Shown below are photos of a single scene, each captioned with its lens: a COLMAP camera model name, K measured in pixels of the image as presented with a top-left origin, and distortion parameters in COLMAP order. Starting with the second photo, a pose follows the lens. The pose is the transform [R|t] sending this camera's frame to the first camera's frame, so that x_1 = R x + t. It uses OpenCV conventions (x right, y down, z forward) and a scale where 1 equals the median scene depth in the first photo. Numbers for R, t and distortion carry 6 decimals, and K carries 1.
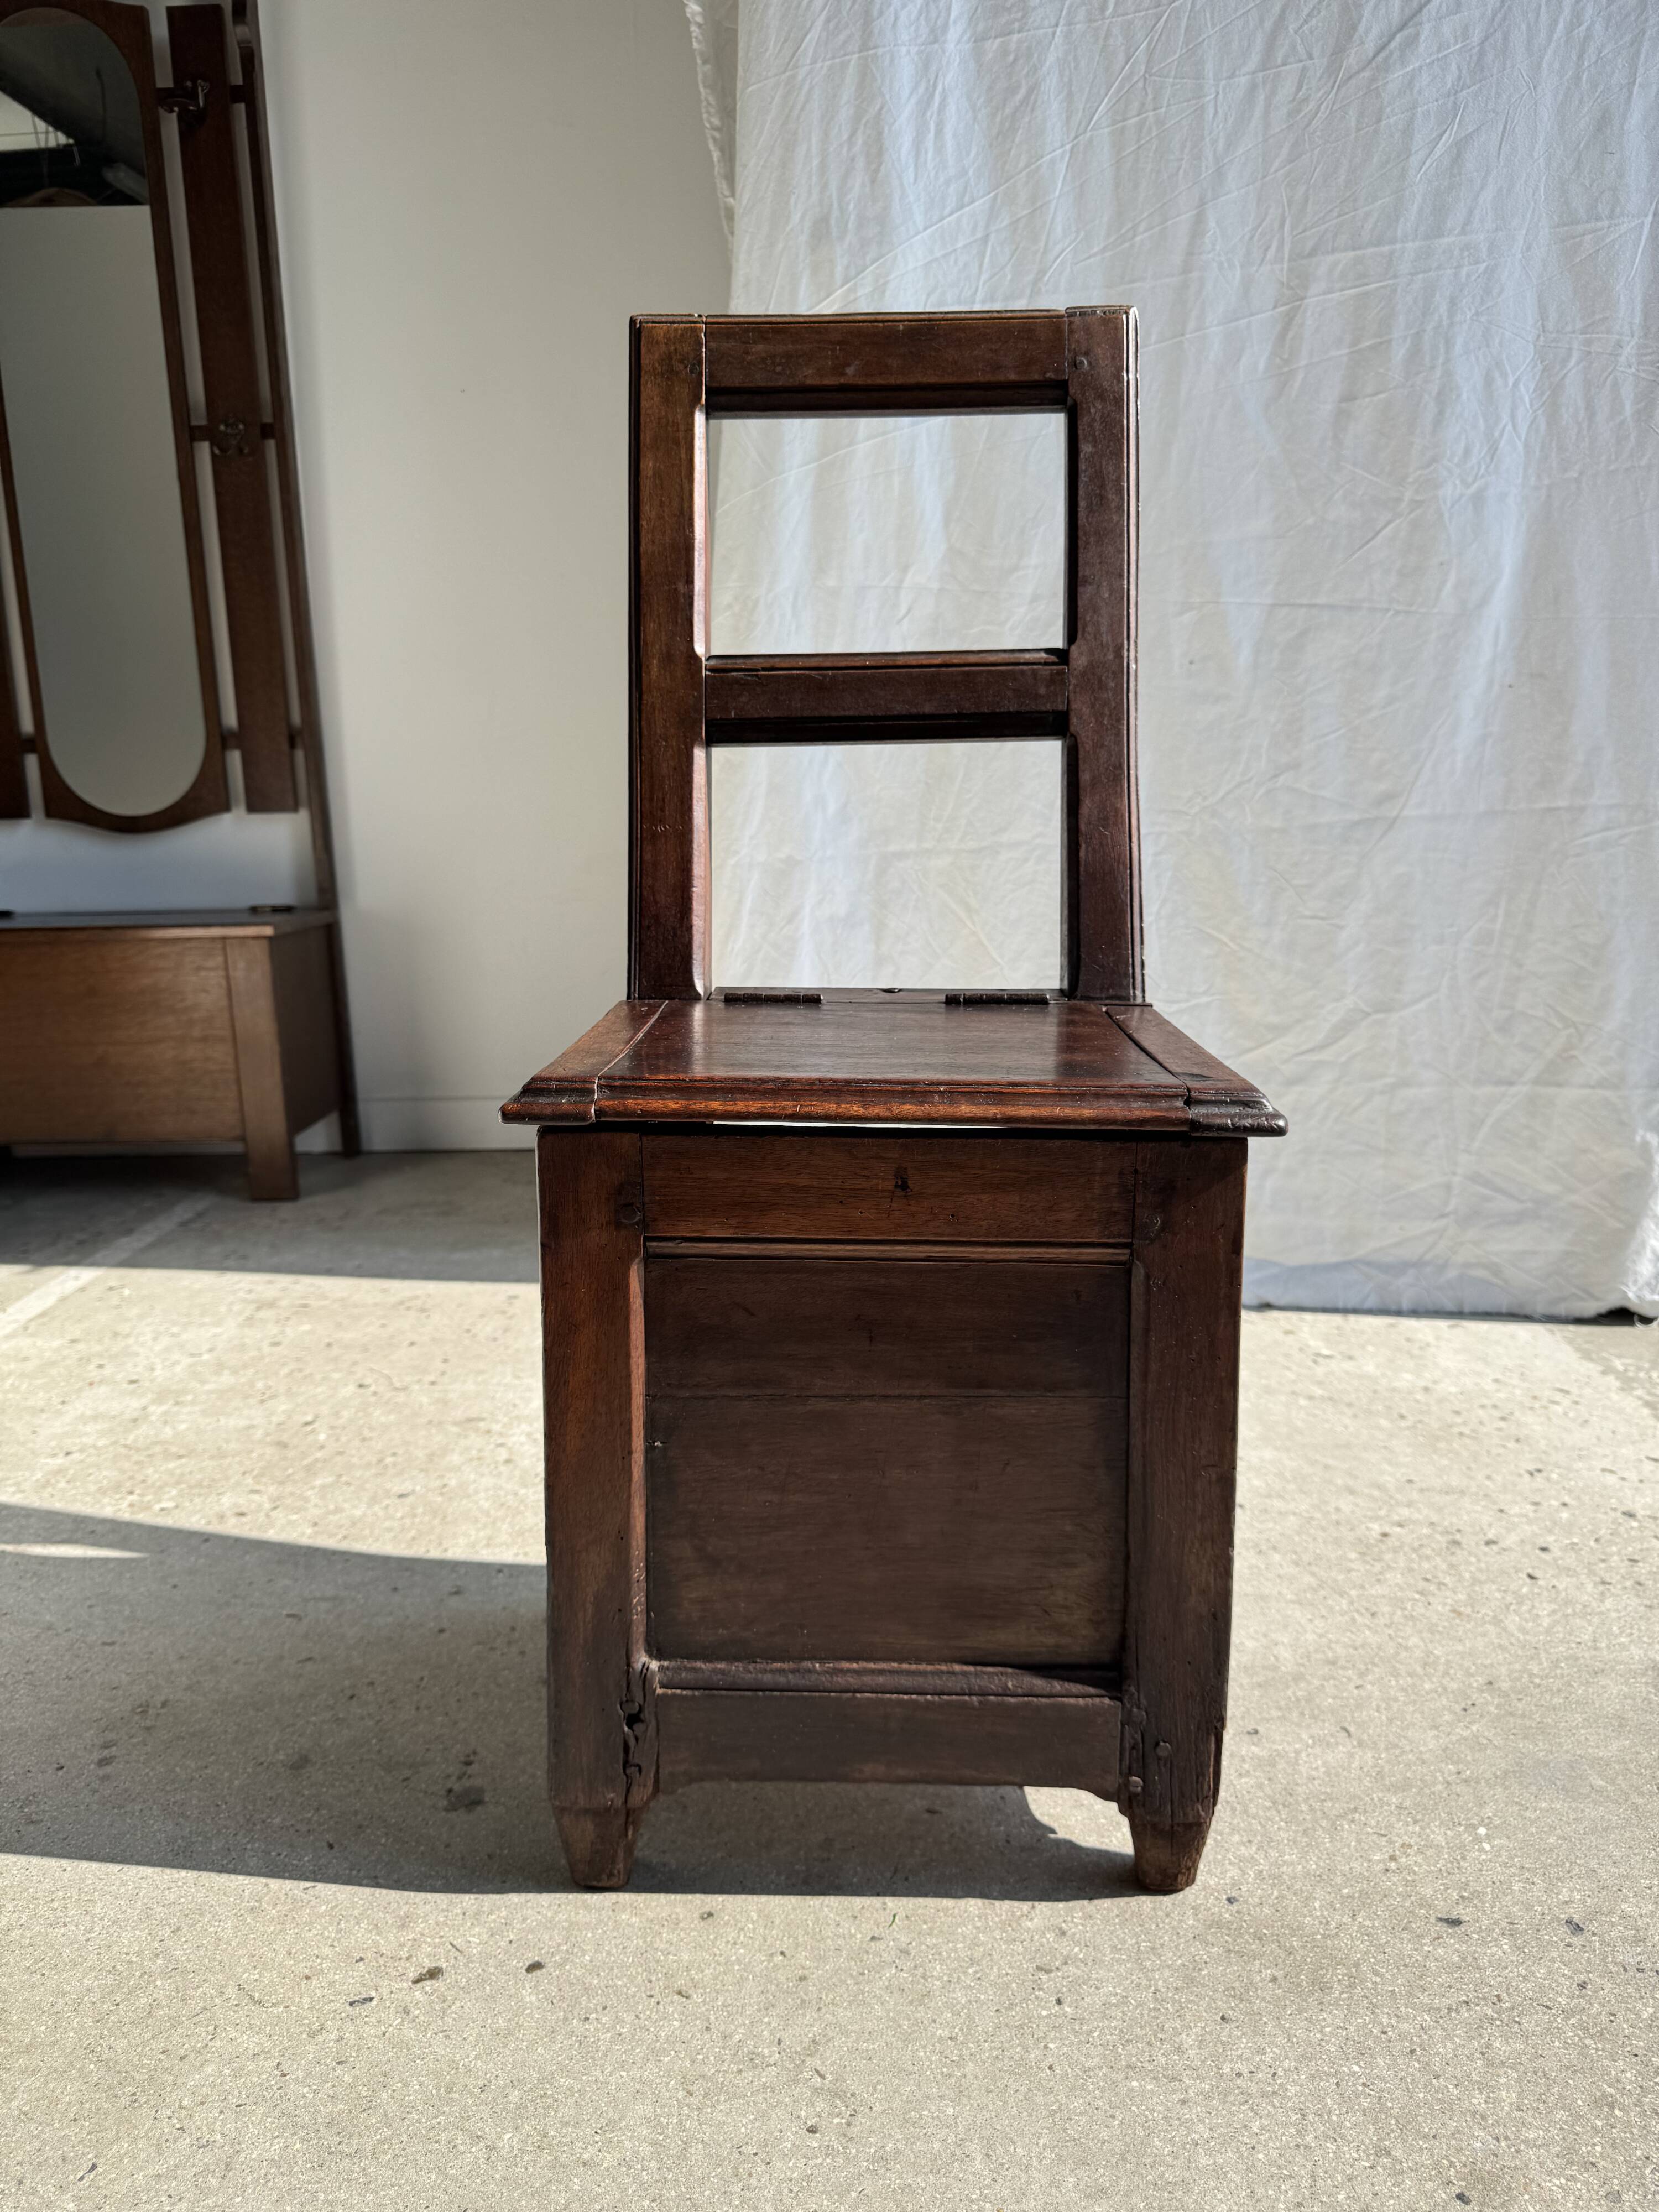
lens RADIAL K [[1593.7, 0, 816.1], [0, 1593.7, 1116.8], [0, 0, 1]] dist [0.002582, -0.009915]
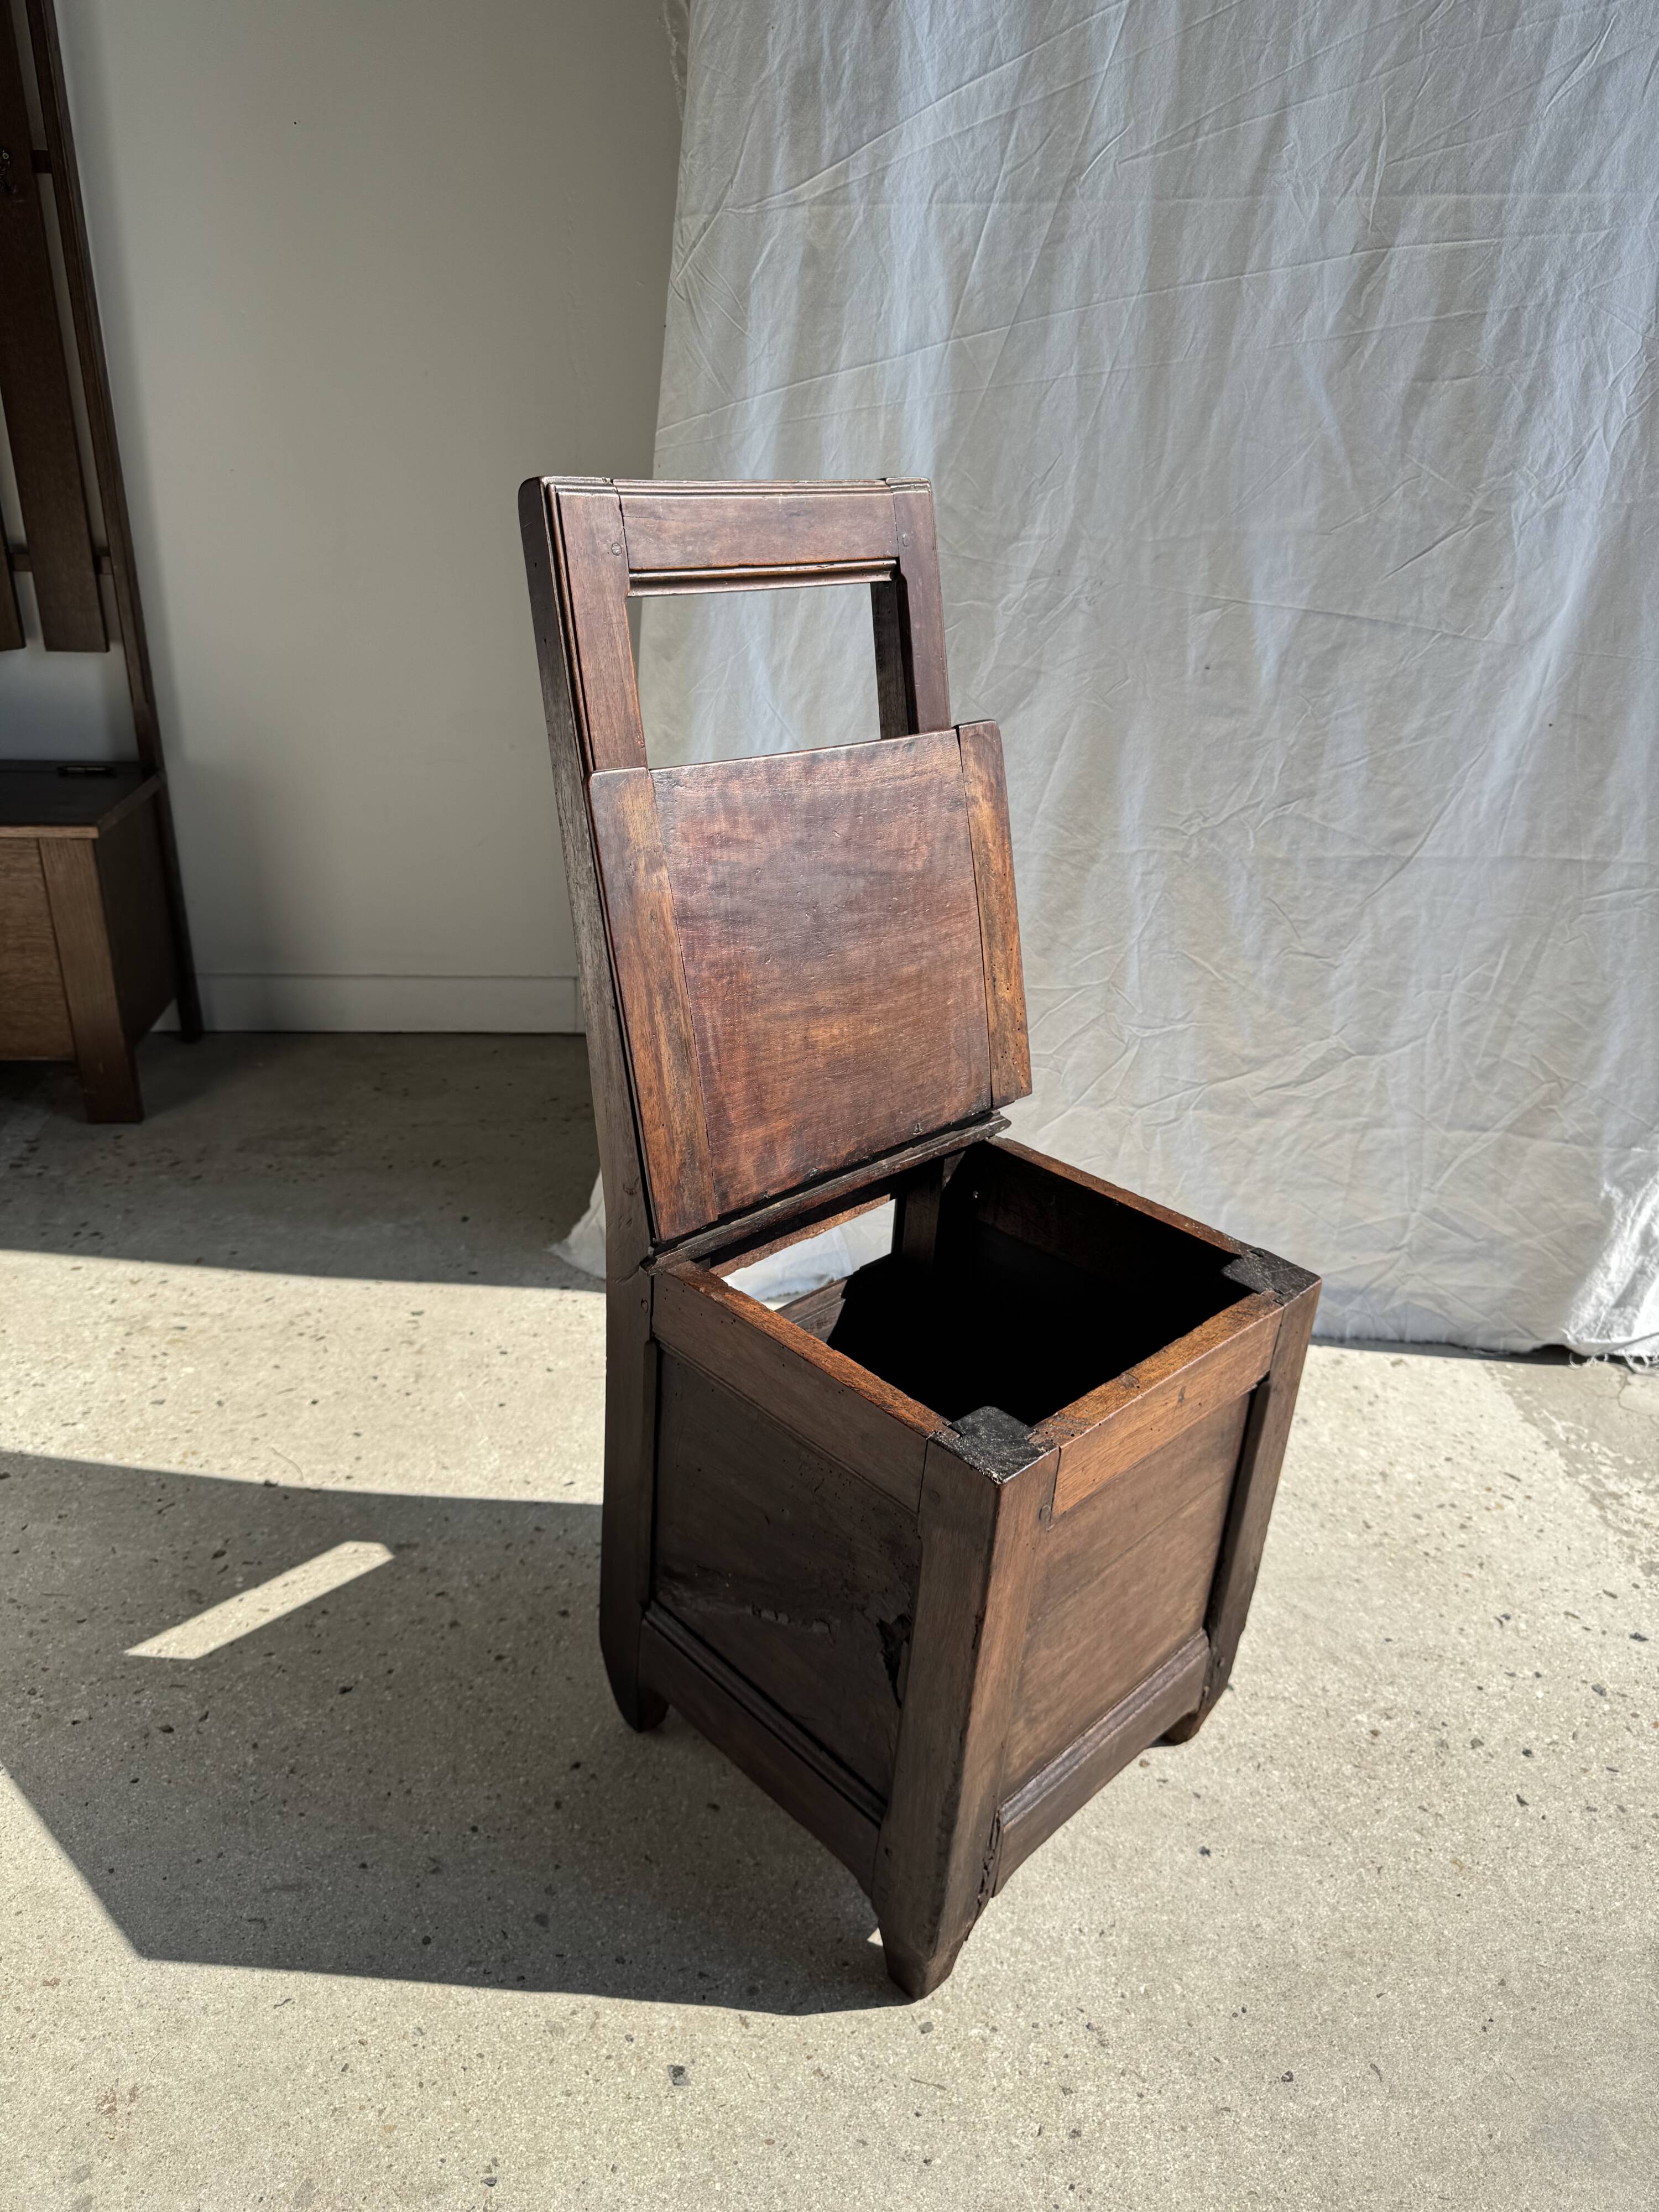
lens RADIAL K [[1593.7, 0, 826.8], [0, 1593.7, 1110.0], [0, 0, 1]] dist [0.002582, -0.009915]
pose [[0.991652, 0.006122, 0.128800, -0.090939], [-0.036155, 0.972006, 0.232159, -0.267658], [-0.123773, -0.234877, 0.964112, 0.137275]]
